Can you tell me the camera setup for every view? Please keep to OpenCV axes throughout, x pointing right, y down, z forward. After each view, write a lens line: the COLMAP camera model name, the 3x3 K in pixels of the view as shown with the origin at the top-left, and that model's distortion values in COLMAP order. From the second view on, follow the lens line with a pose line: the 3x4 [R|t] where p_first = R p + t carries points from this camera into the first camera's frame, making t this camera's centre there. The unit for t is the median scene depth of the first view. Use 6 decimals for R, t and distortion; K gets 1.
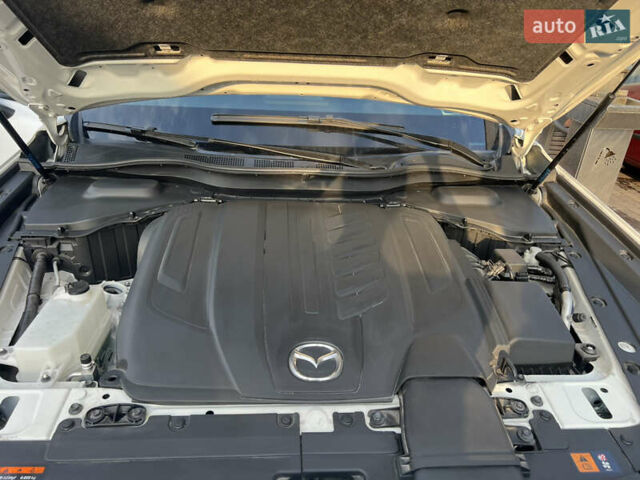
lens RADIAL K [[470.3, 0, 320.0], [0, 470.3, 240.0], [0, 0, 1]] dist [-0.000962, -0.003627]
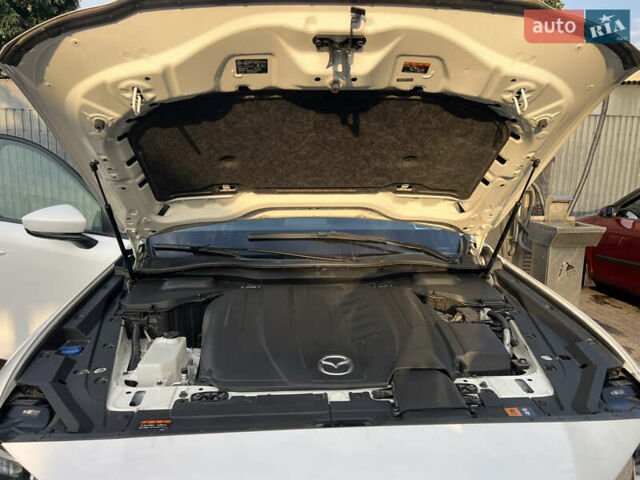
lens RADIAL K [[470.3, 0, 320.0], [0, 470.3, 240.0], [0, 0, 1]] dist [-0.000962, -0.003627]
pose [[0.999029, -0.043784, 0.004936, -0.034286], [0.043187, 0.950832, -0.306681, 0.234987], [0.008734, 0.306596, 0.951800, -0.402119]]
